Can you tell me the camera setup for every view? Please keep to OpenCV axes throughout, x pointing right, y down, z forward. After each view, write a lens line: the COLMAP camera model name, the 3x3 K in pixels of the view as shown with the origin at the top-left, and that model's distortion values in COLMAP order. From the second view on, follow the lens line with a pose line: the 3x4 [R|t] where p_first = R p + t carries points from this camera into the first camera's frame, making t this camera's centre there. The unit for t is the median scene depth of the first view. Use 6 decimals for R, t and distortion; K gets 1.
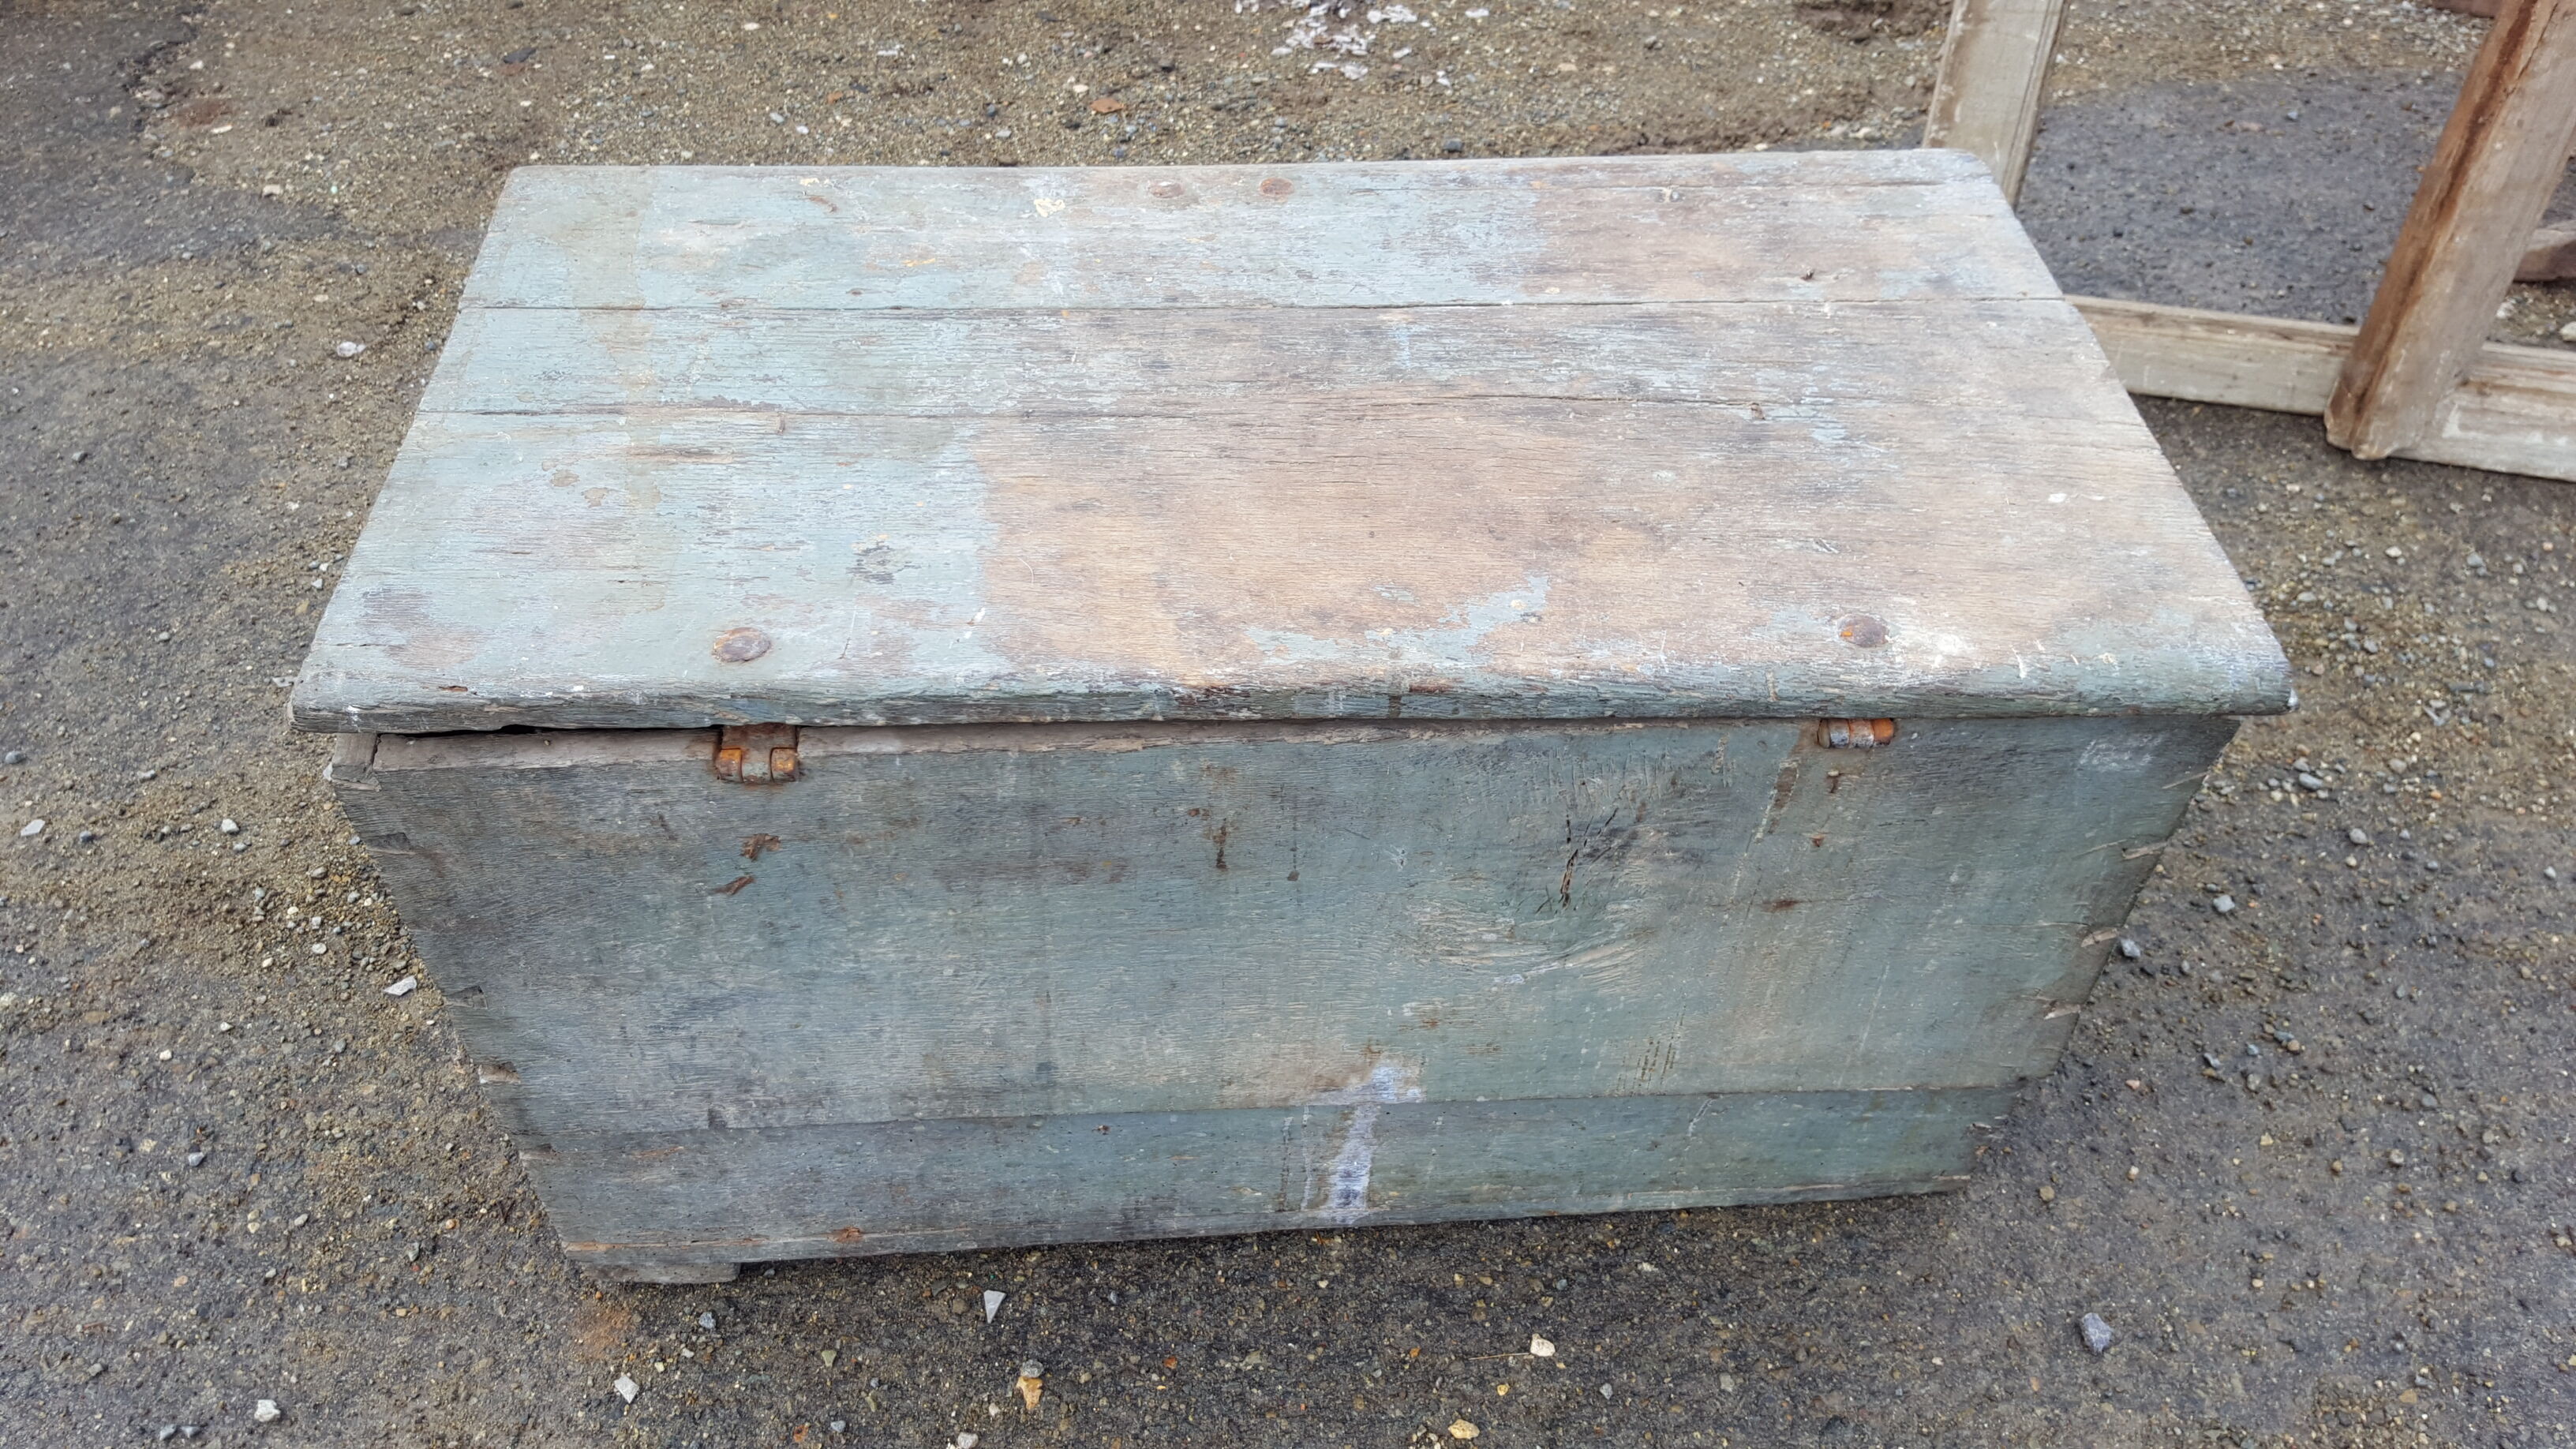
lens RADIAL K [[1893.7, 0, 1288.0], [0, 1893.7, 724.5], [0, 0, 1]] dist [0.144882, -0.198206]
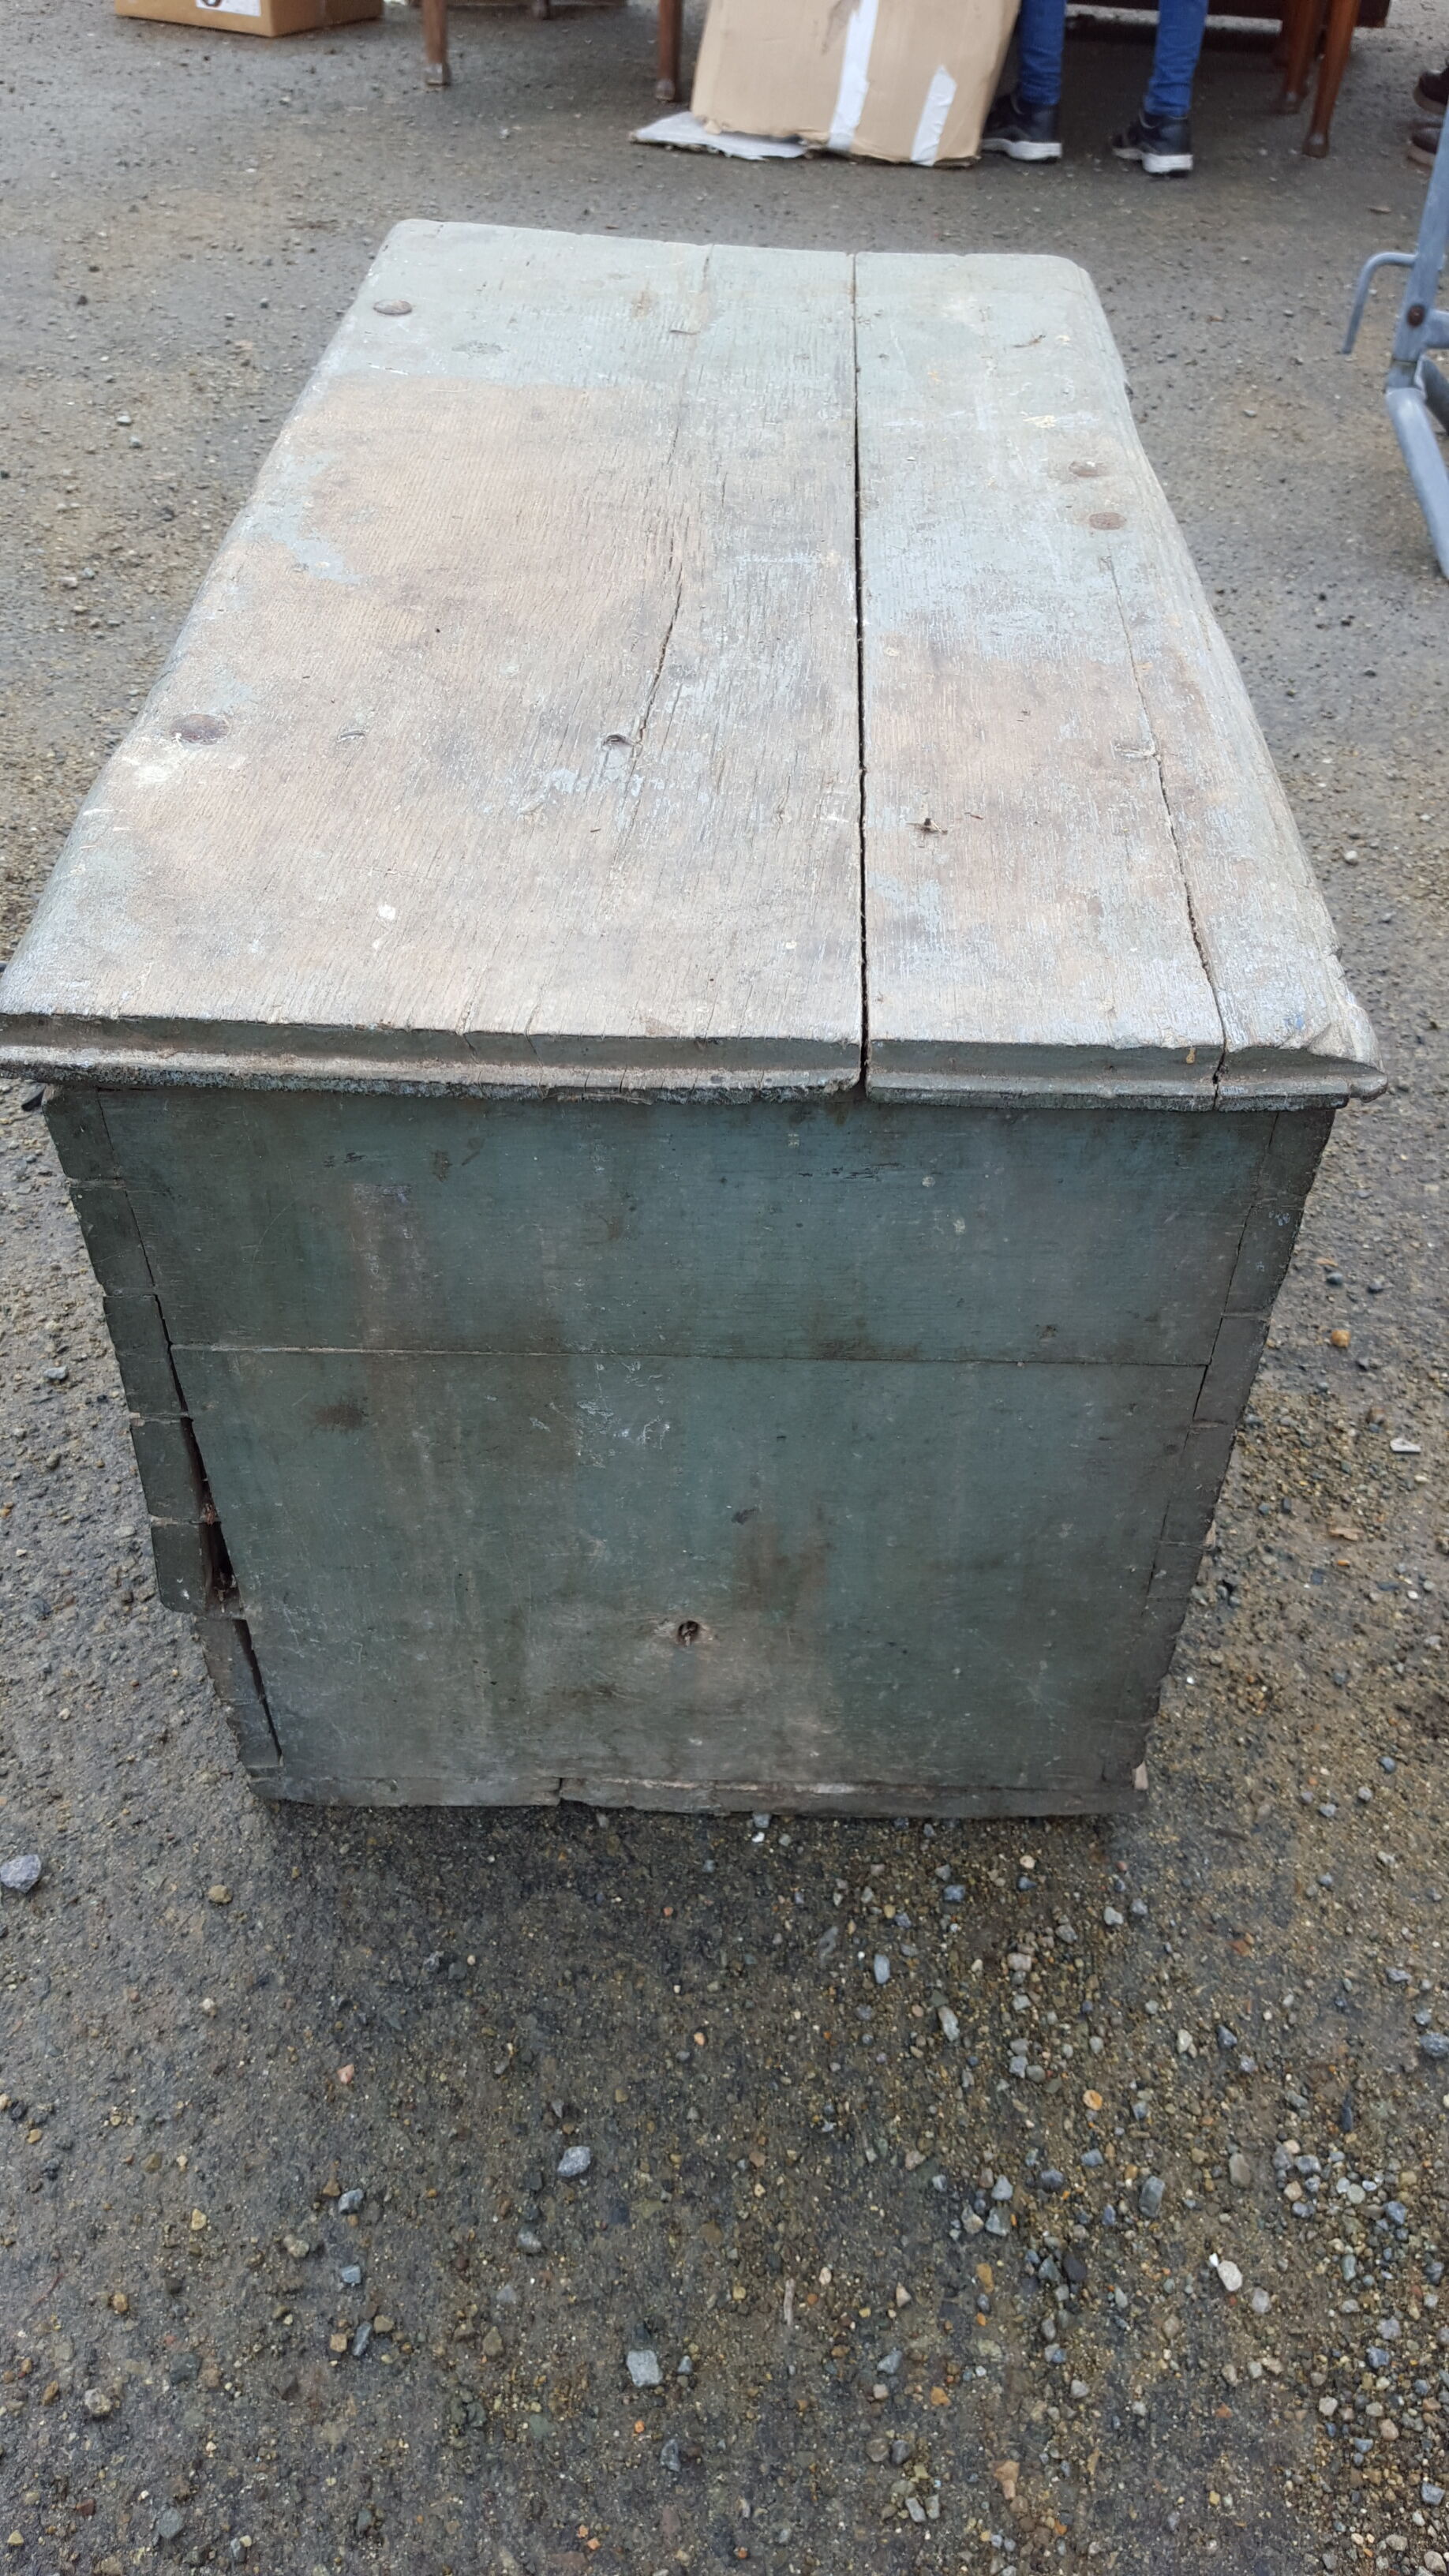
lens RADIAL K [[1893.7, 0, 731.8], [0, 1893.7, 1319.4], [0, 0, 1]] dist [0.144882, -0.198206]
pose [[-0.098312, 0.659391, -0.745344, 1.000622], [-0.737630, 0.454472, 0.499357, -0.491135], [0.668010, 0.598881, 0.441706, 0.845591]]
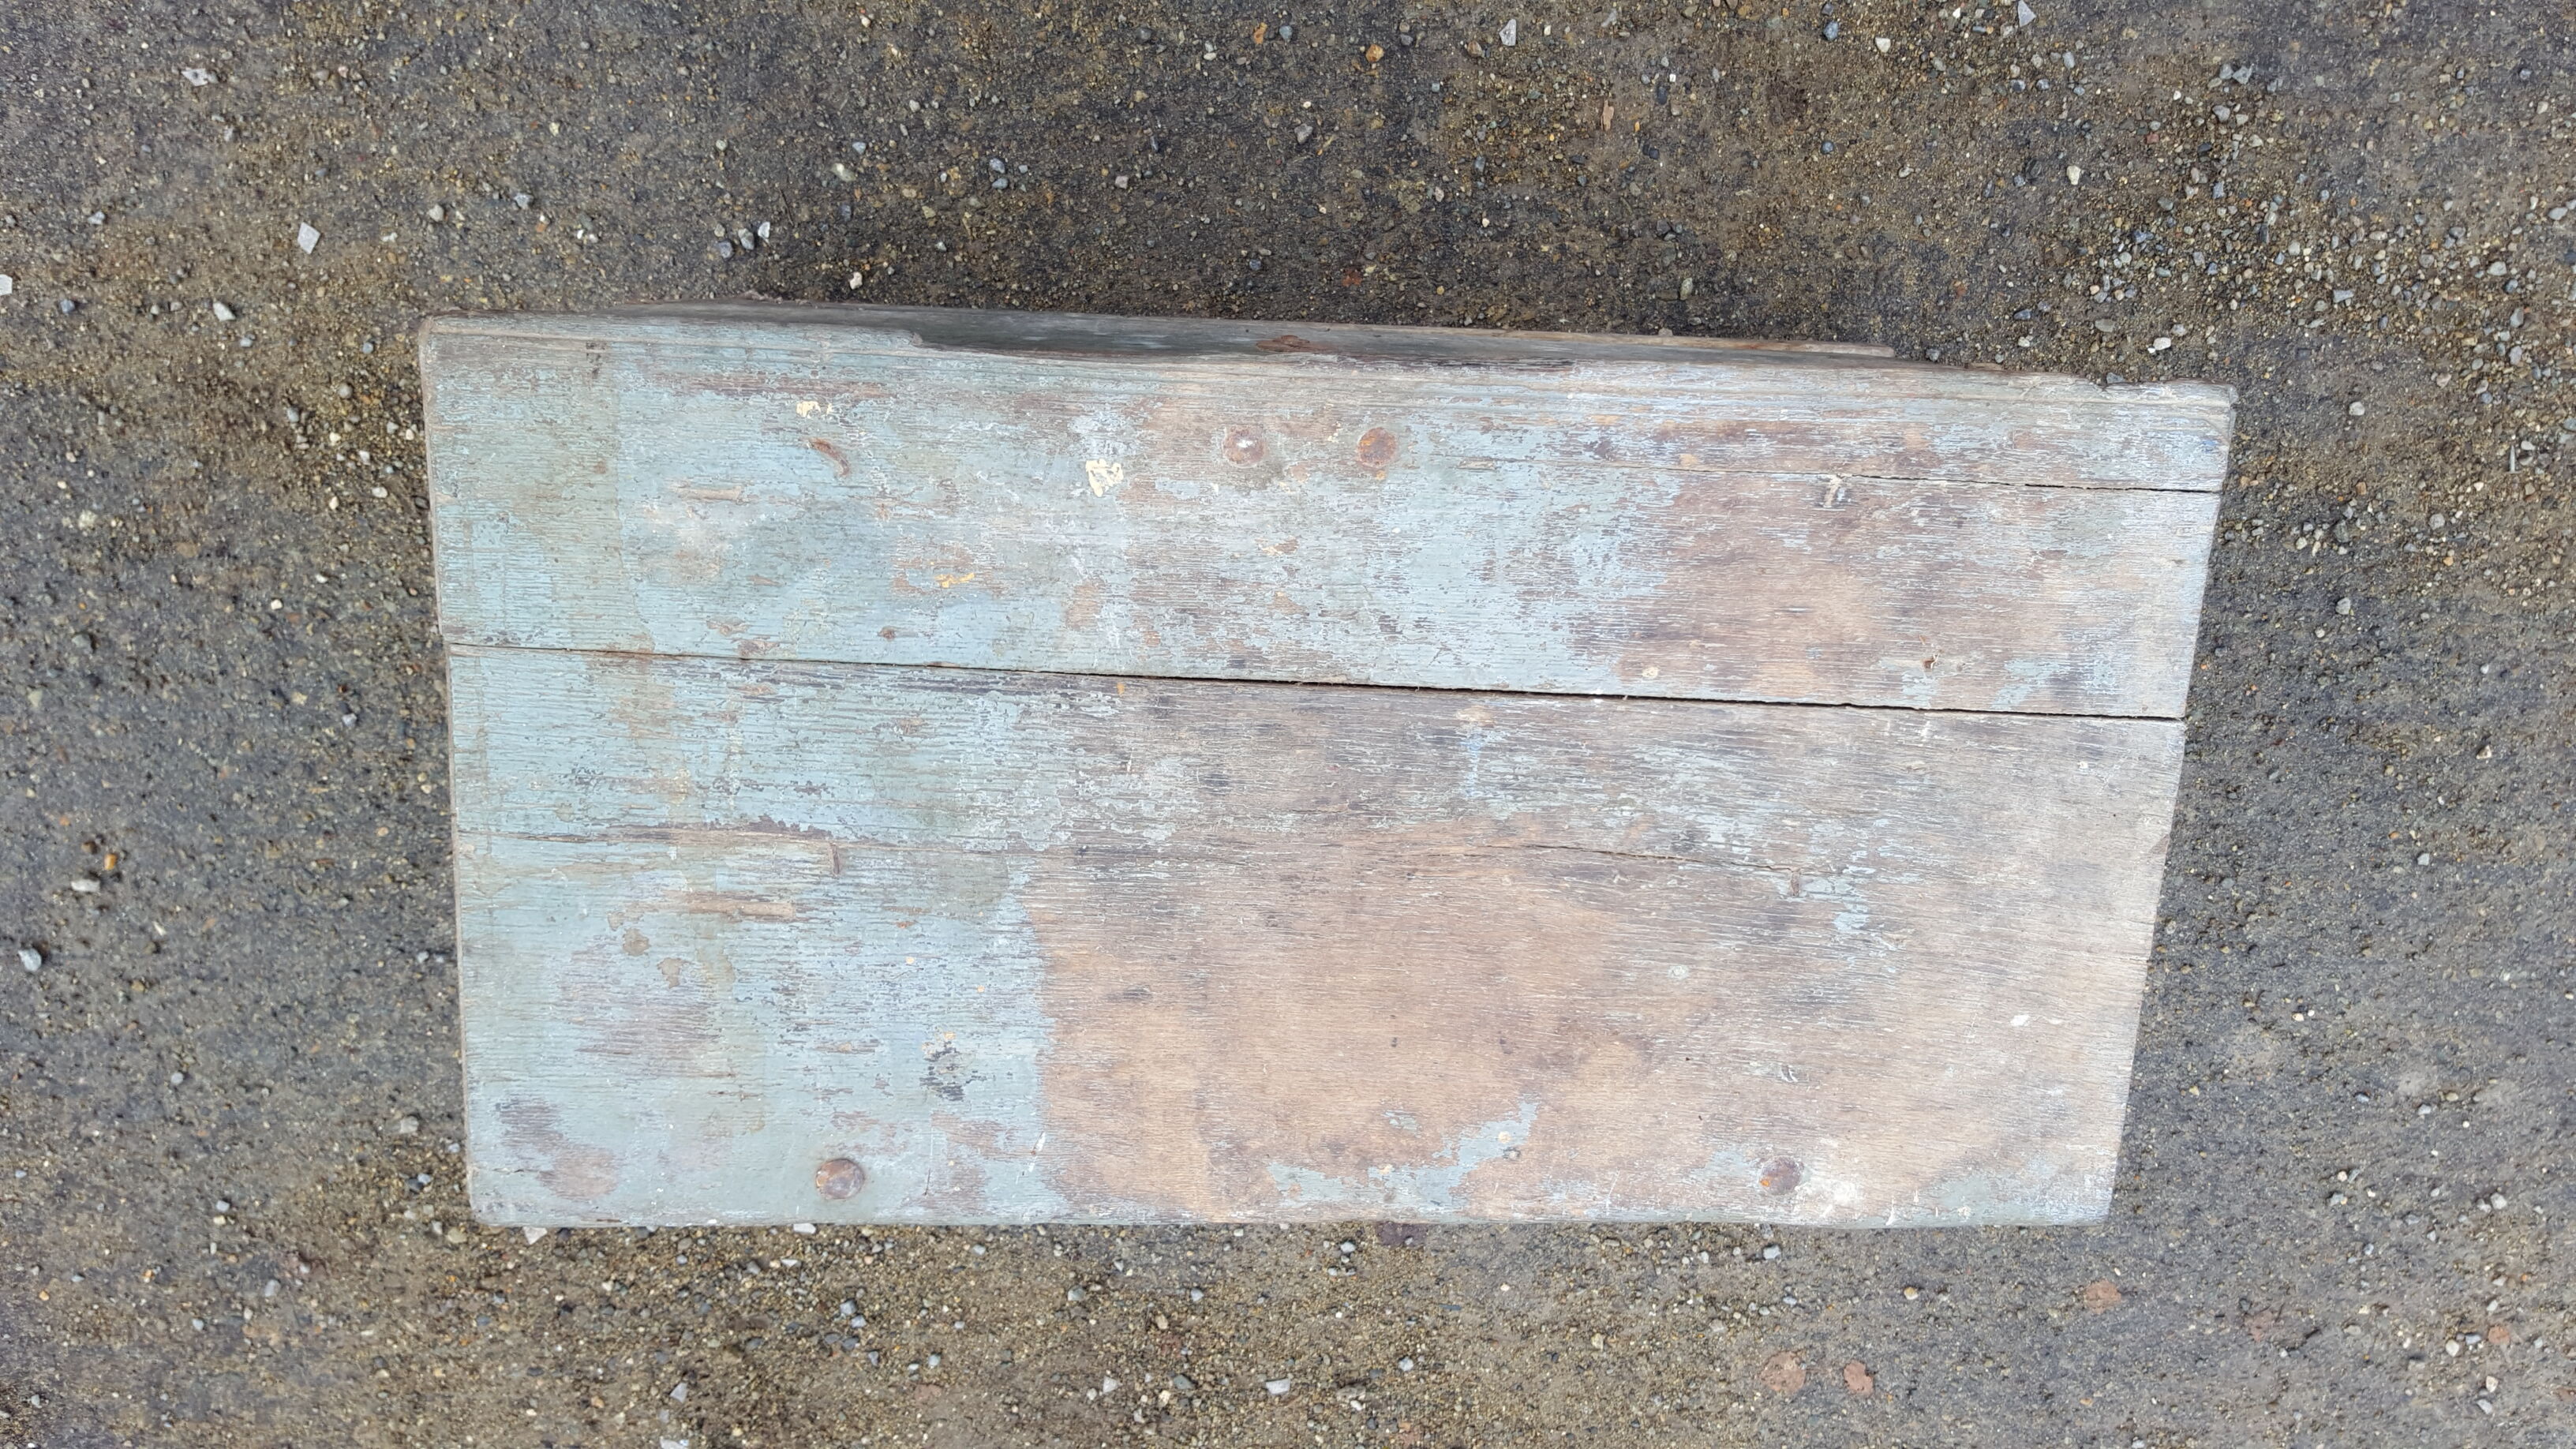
lens RADIAL K [[1895.8, 0, 1391.0], [0, 1895.8, 753.9], [0, 0, 1]] dist [0.153351, -0.249718]
pose [[0.990409, 0.104562, 0.090316, -0.071387], [-0.132270, 0.528578, 0.838517, -1.053844], [0.039938, -0.842421, 0.537338, 0.511884]]
